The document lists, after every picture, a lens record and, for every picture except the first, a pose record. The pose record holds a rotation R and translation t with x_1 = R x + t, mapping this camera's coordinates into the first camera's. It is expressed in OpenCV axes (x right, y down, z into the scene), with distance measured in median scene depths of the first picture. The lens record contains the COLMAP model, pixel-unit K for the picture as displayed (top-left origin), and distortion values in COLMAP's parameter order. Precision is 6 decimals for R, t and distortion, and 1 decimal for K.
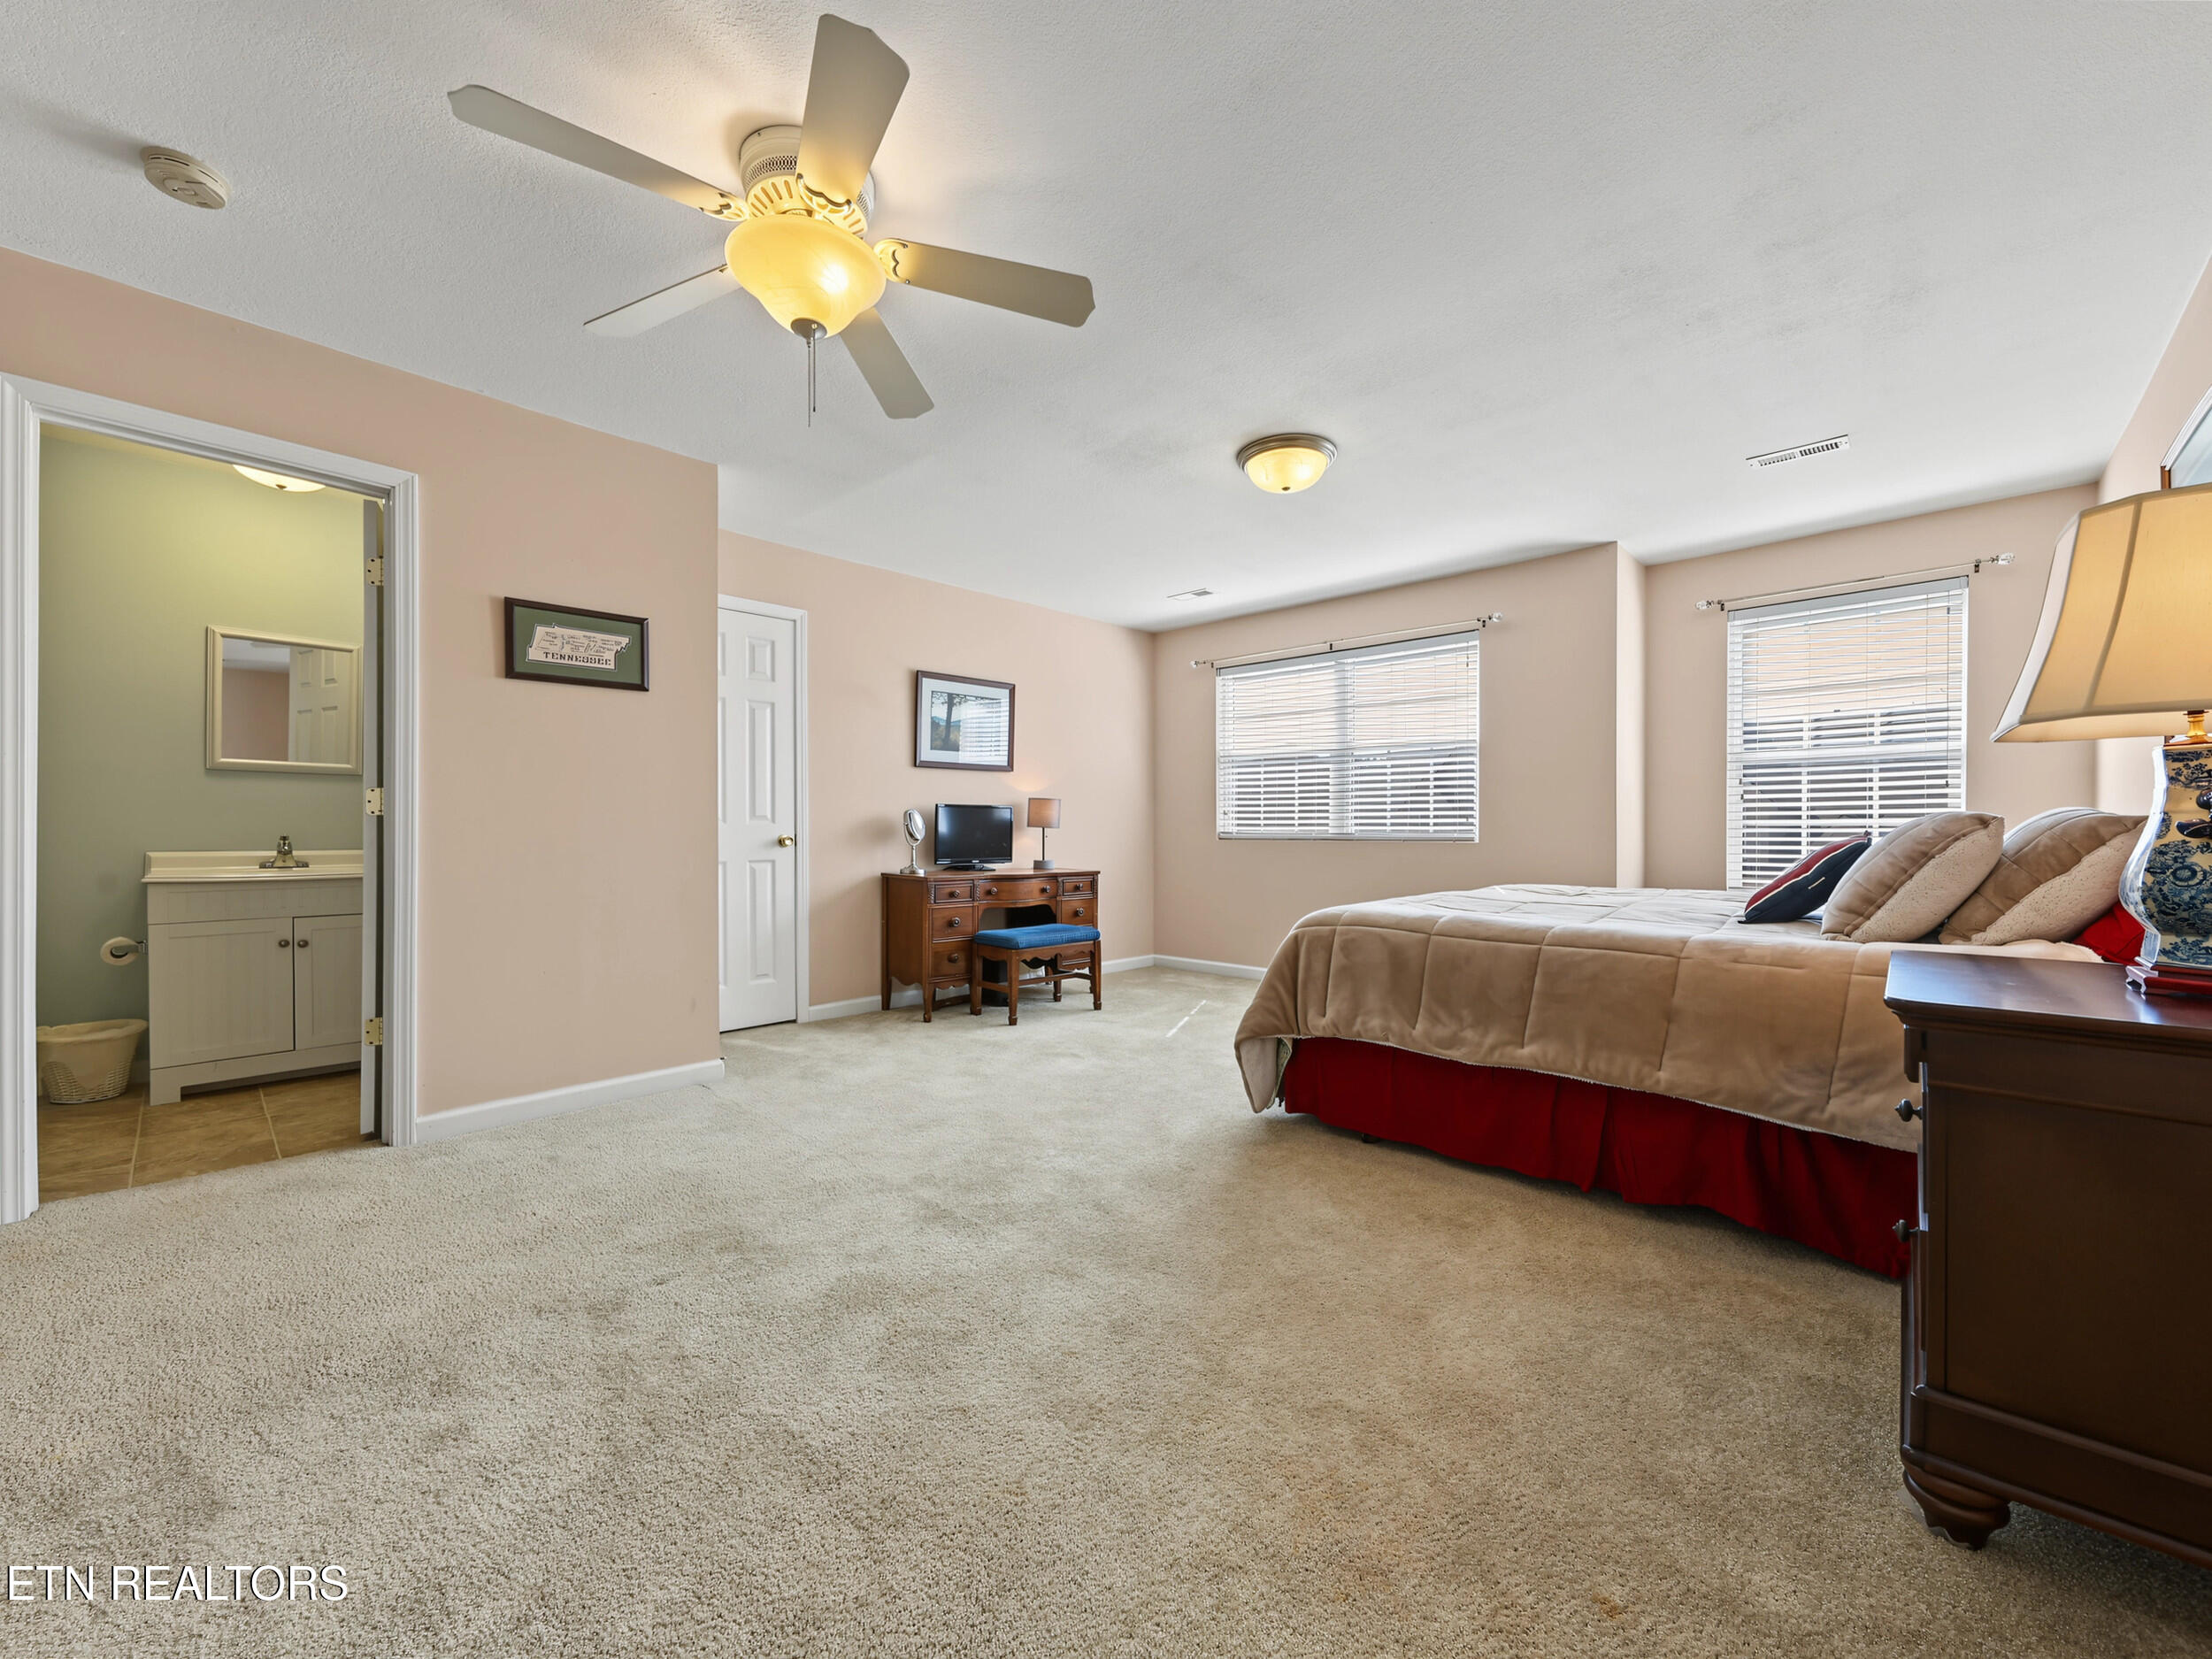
lens RADIAL K [[872.0, 0, 1098.6], [0, 872.0, 829.7], [0, 0, 1]] dist [0.000010, 0.000341]
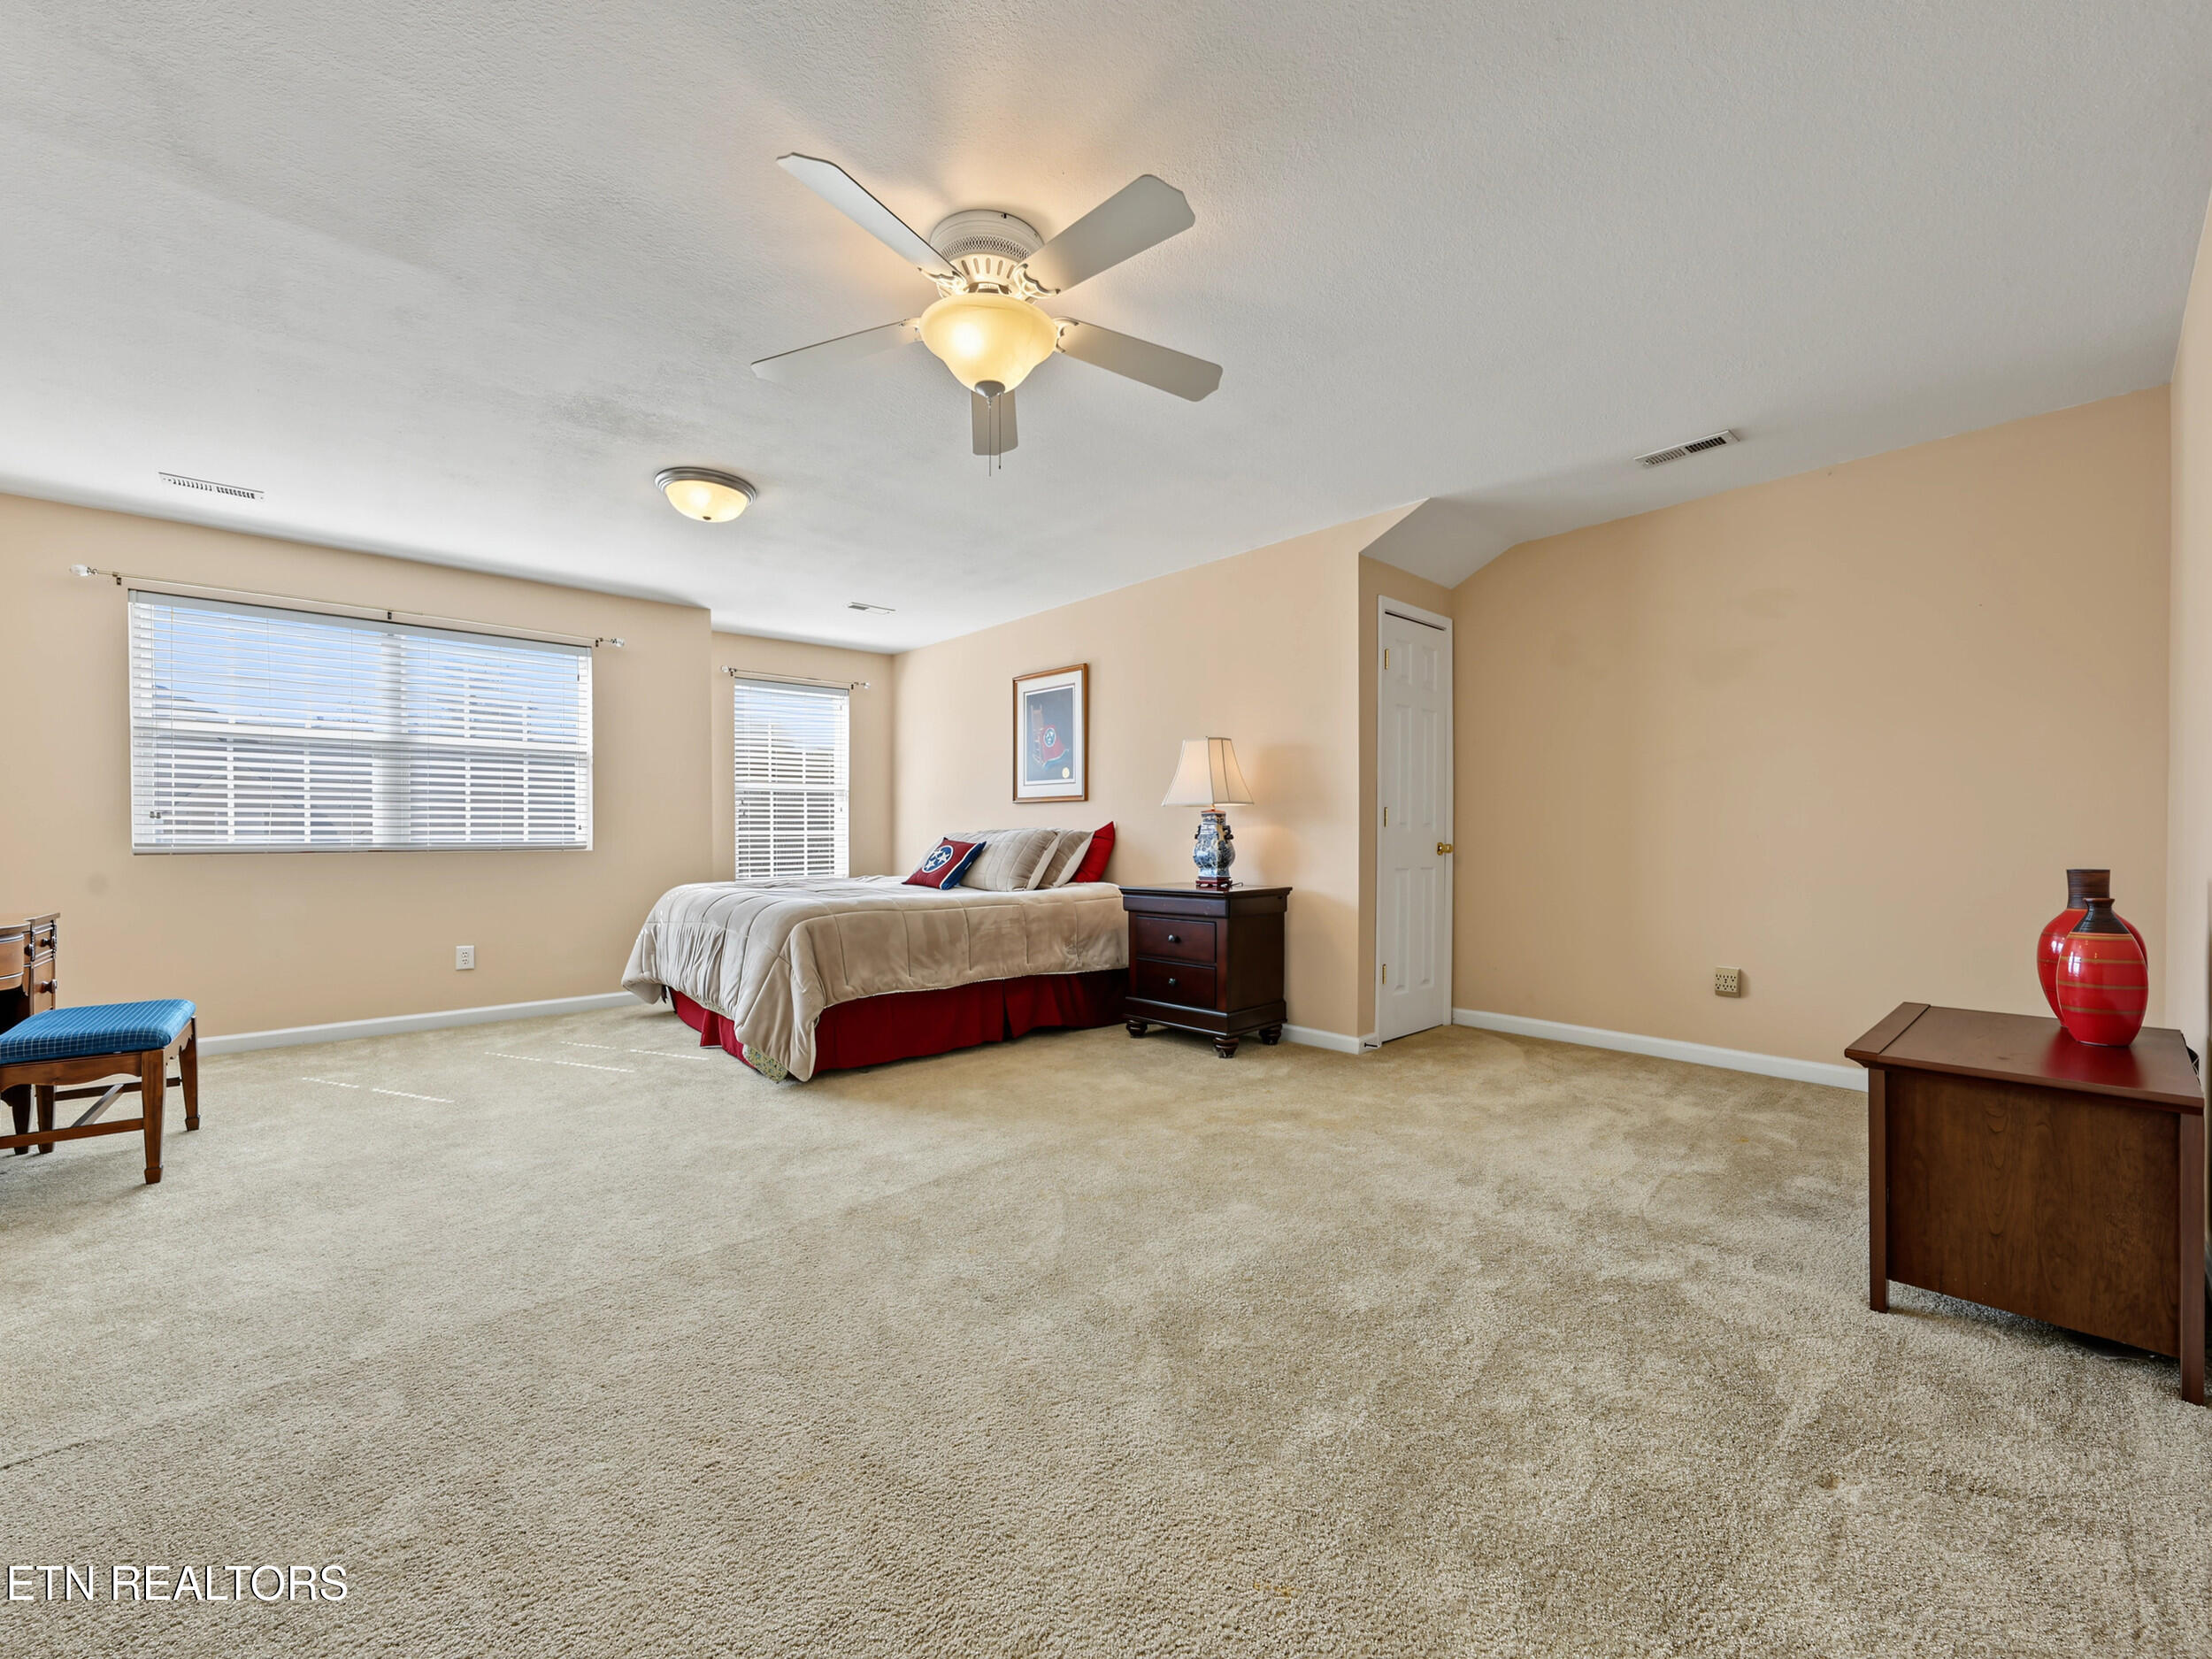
lens RADIAL K [[872.0, 0, 1098.6], [0, 872.0, 829.7], [0, 0, 1]] dist [0.000010, 0.000341]
pose [[0.103600, 0.008484, 0.994583, -0.608485], [0.001745, 0.999961, -0.008711, 0.000339], [-0.994617, 0.002638, 0.103581, 0.316643]]
